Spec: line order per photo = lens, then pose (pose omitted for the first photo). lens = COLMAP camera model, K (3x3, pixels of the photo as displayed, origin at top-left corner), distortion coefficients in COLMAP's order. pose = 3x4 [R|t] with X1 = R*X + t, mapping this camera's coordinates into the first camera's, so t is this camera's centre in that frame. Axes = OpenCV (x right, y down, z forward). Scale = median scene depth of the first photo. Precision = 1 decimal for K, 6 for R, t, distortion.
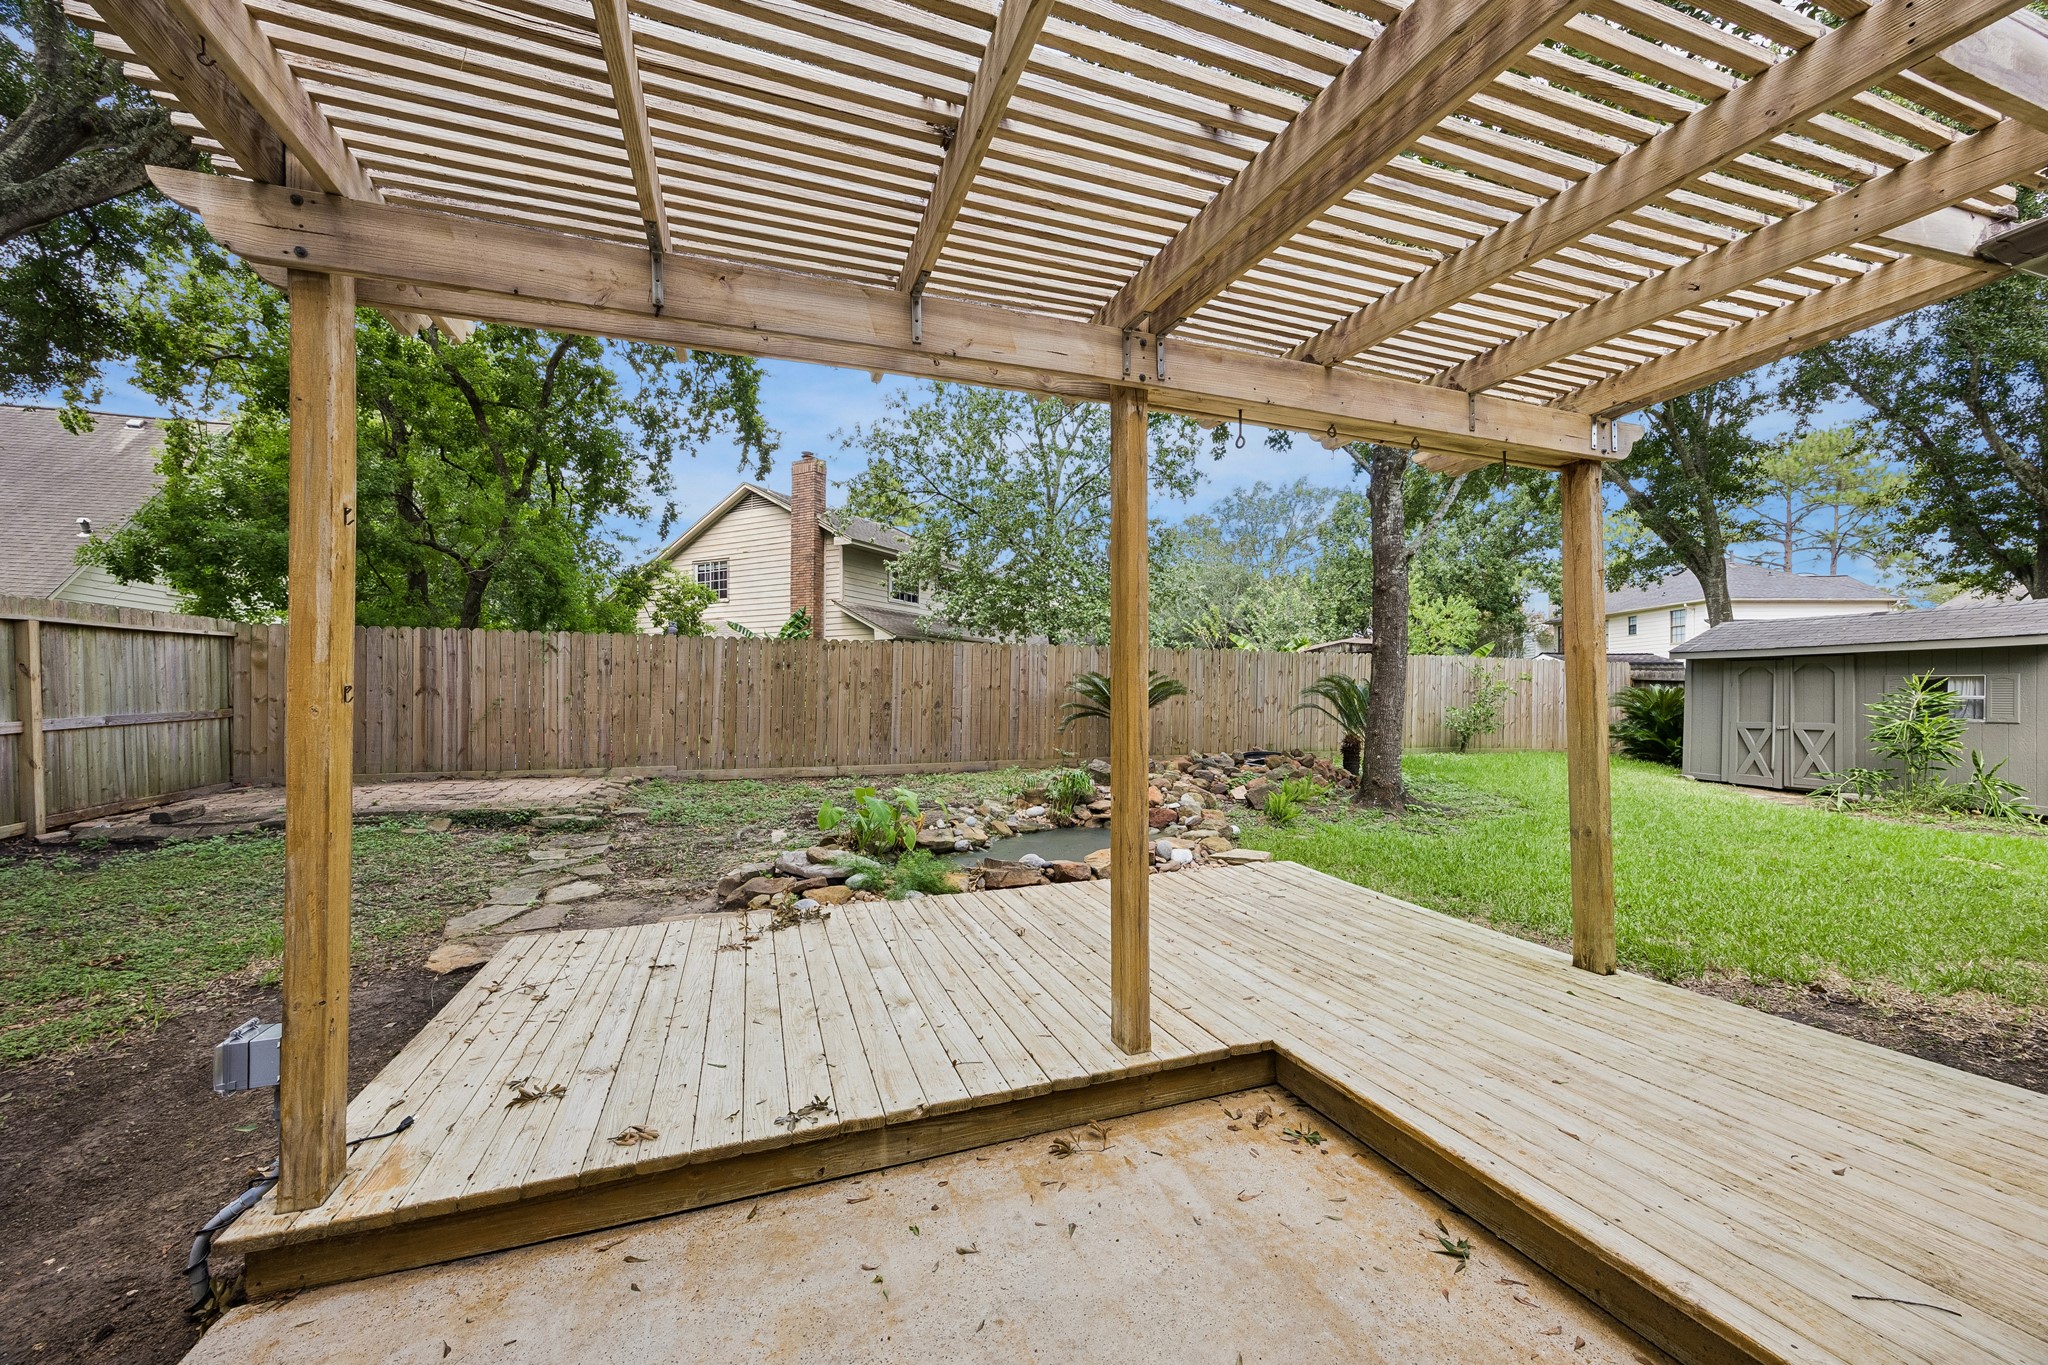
lens RADIAL K [[793.2, 0, 1024.0], [0, 793.2, 682.5], [0, 0, 1]] dist [0.001512, 0.000219]
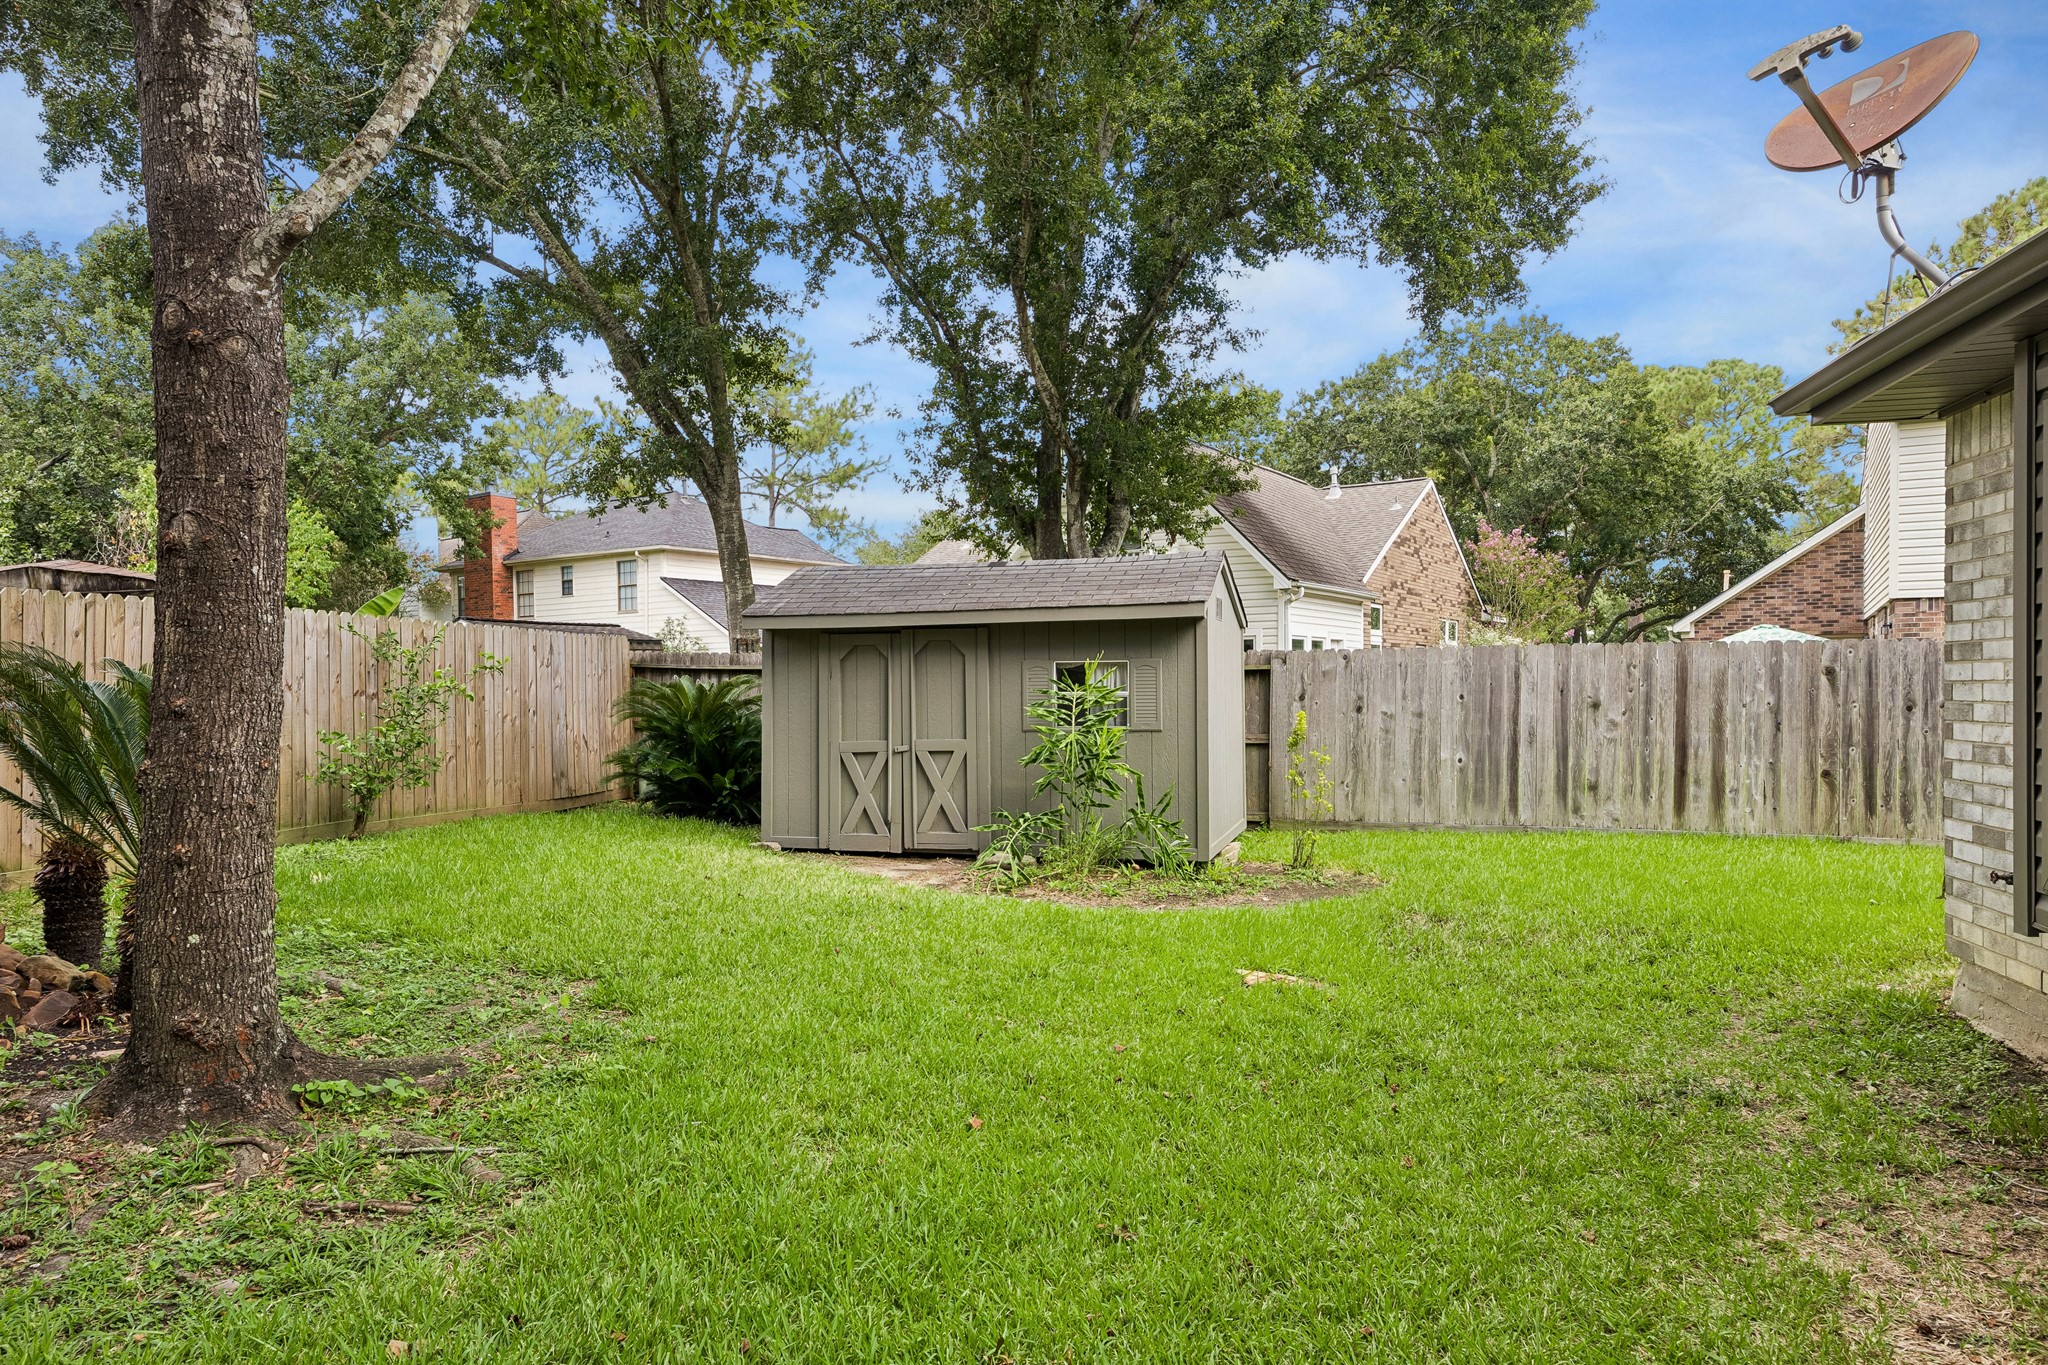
lens RADIAL K [[1363.1, 0, 1021.6], [0, 1363.1, 717.5], [0, 0, 1]] dist [0.001795, 0.024028]
pose [[0.535490, -0.029269, 0.844034, 0.109255], [0.001210, 0.999425, 0.033890, -0.000315], [-0.844541, -0.017126, 0.535218, 0.273940]]
